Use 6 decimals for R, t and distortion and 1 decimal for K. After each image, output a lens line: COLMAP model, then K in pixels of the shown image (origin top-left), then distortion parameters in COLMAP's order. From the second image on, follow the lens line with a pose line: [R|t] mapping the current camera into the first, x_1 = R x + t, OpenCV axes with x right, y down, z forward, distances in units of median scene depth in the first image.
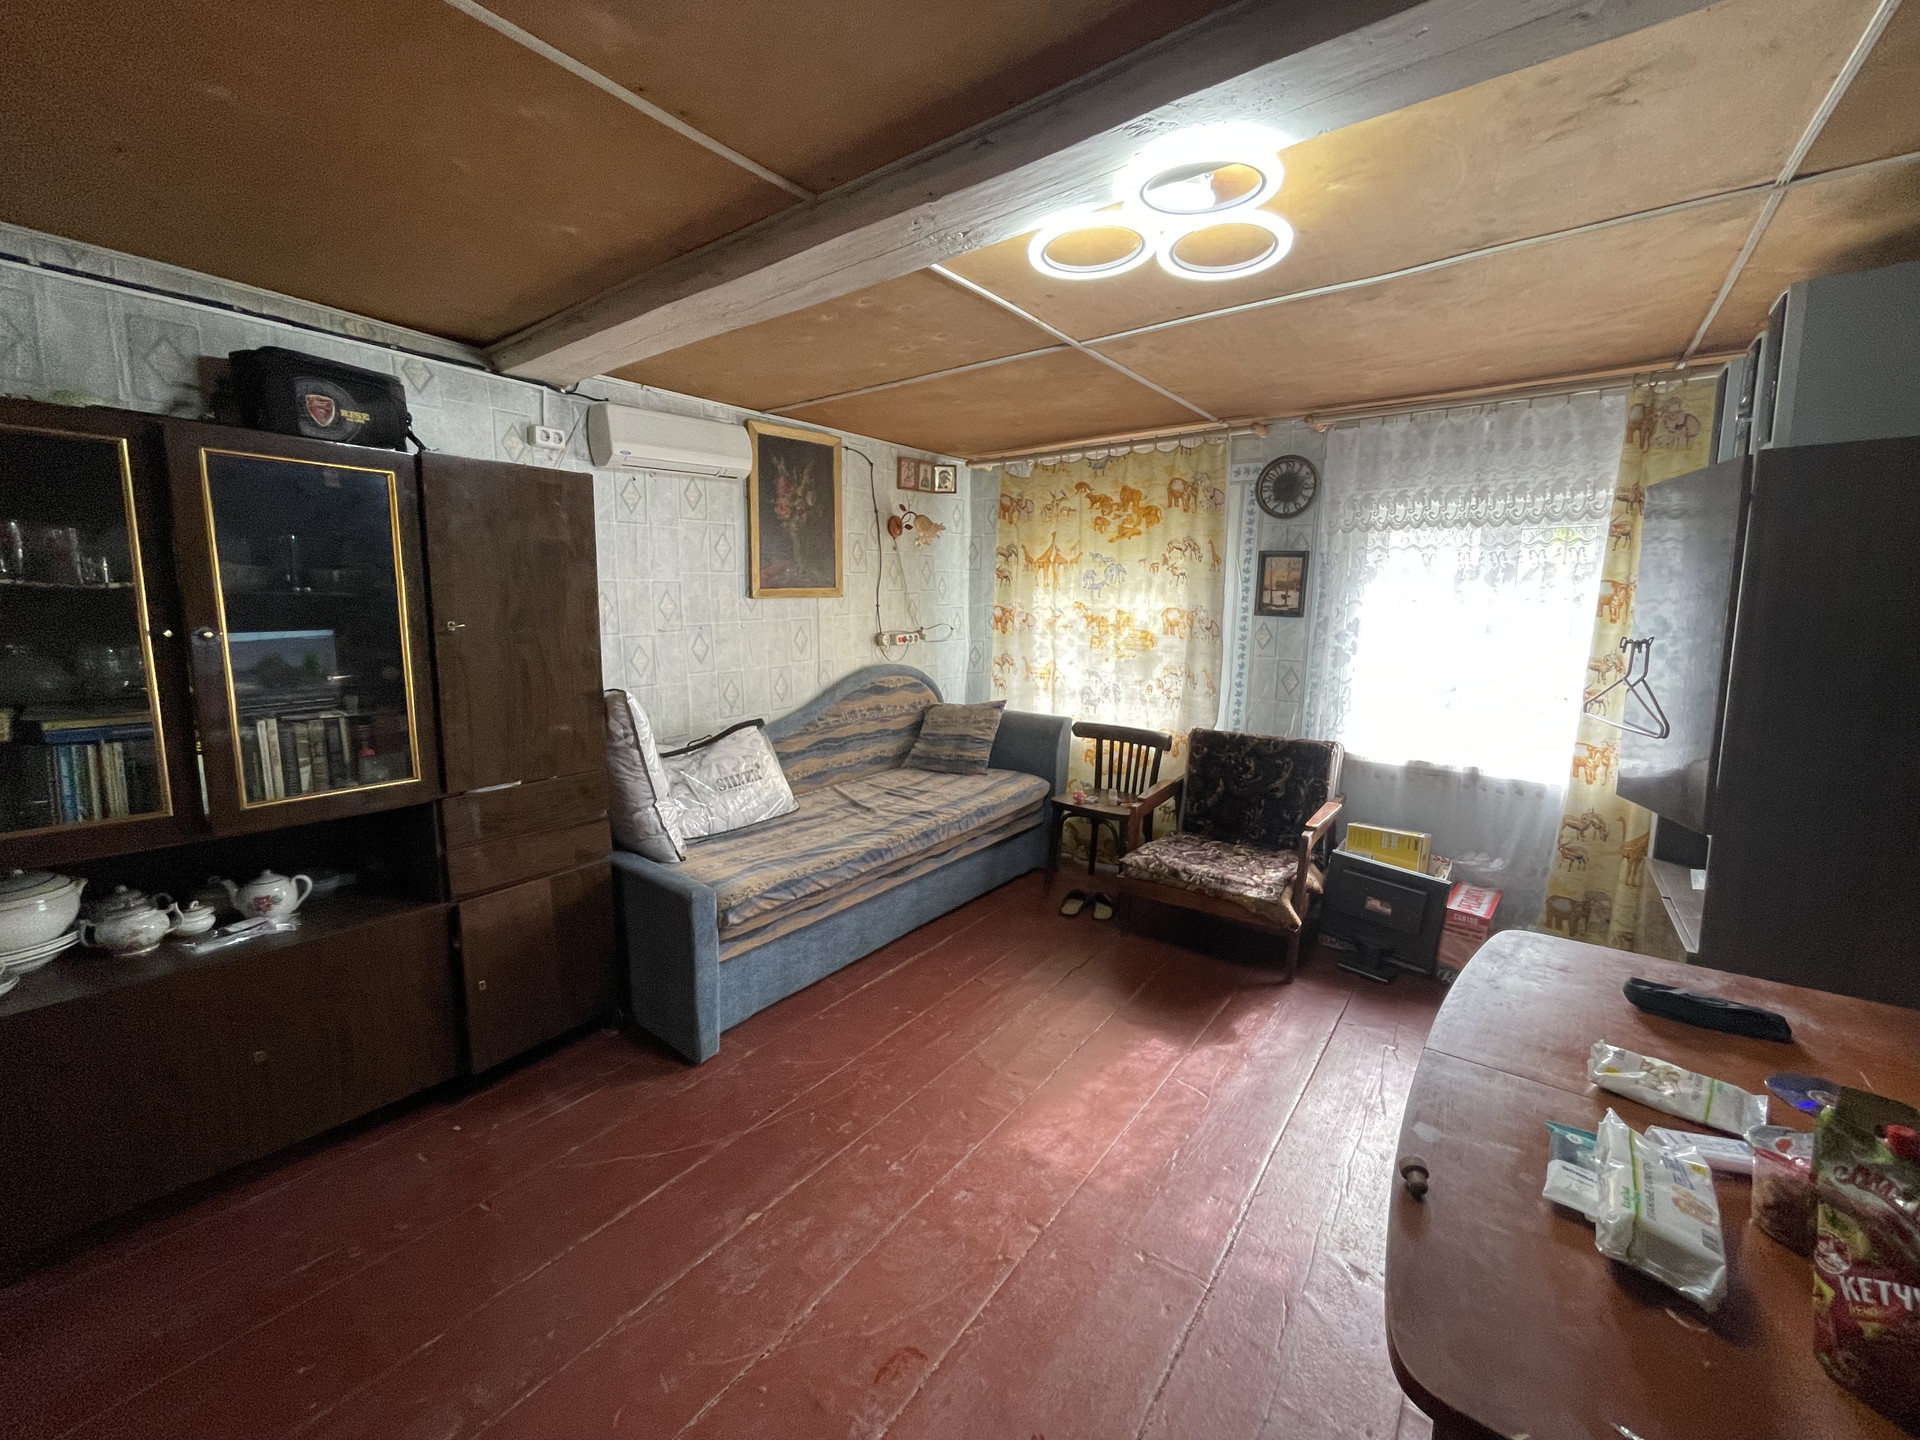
lens RADIAL K [[790.2, 0, 955.0], [0, 790.2, 714.1], [0, 0, 1]] dist [-0.002335, -0.000225]
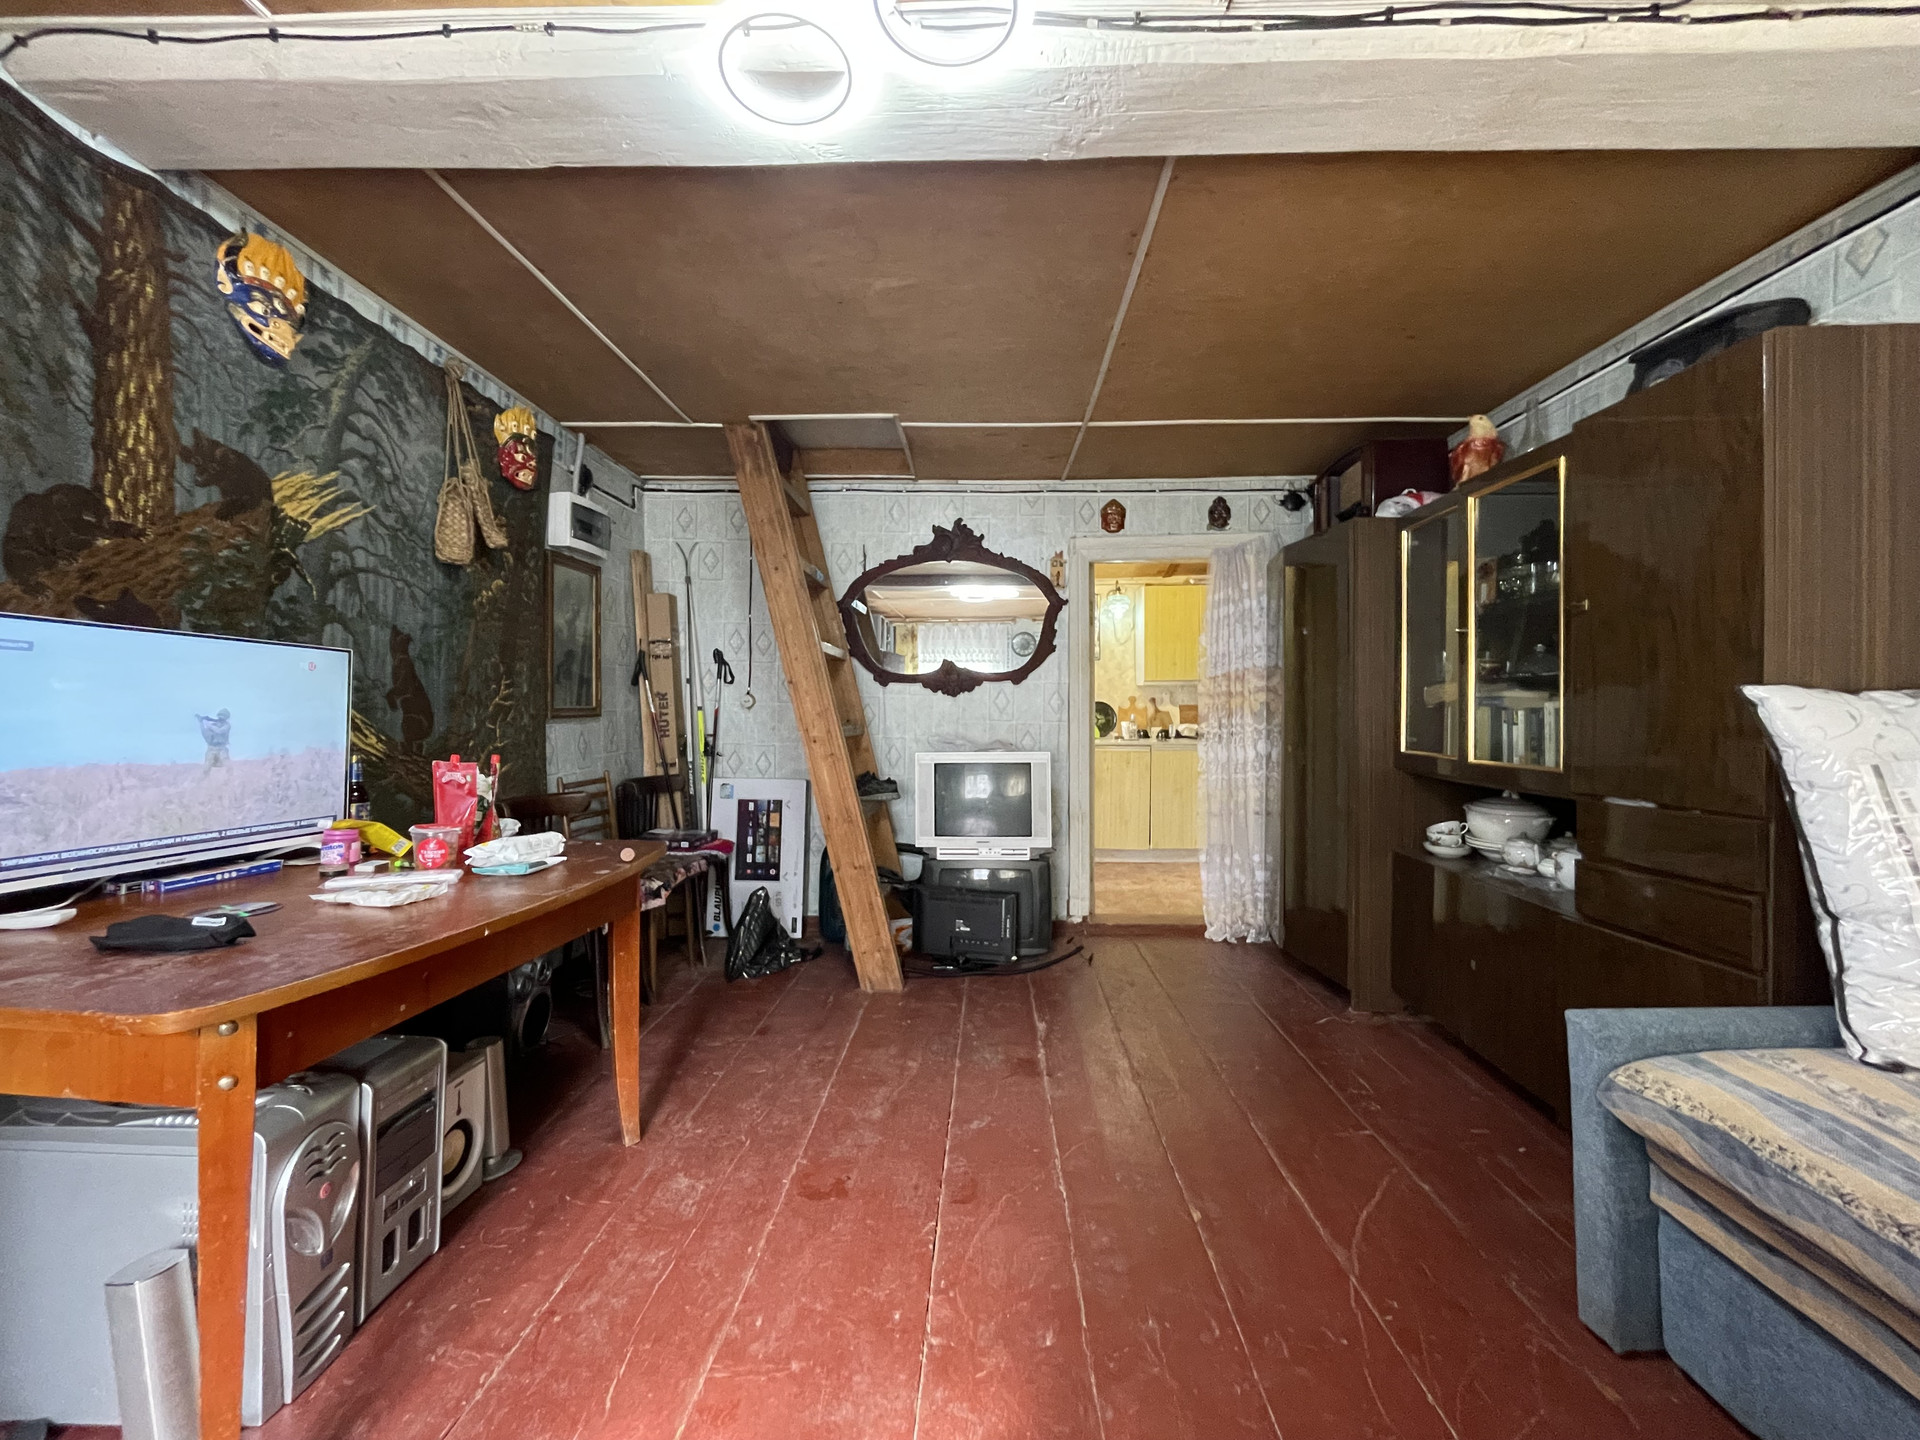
lens RADIAL K [[790.2, 0, 955.0], [0, 790.2, 714.1], [0, 0, 1]] dist [-0.002335, -0.000225]
pose [[-0.840803, -0.011838, -0.541212, 0.403509], [-0.079986, 0.991504, 0.102576, -0.021272], [0.535400, 0.129536, -0.834606, 1.251887]]
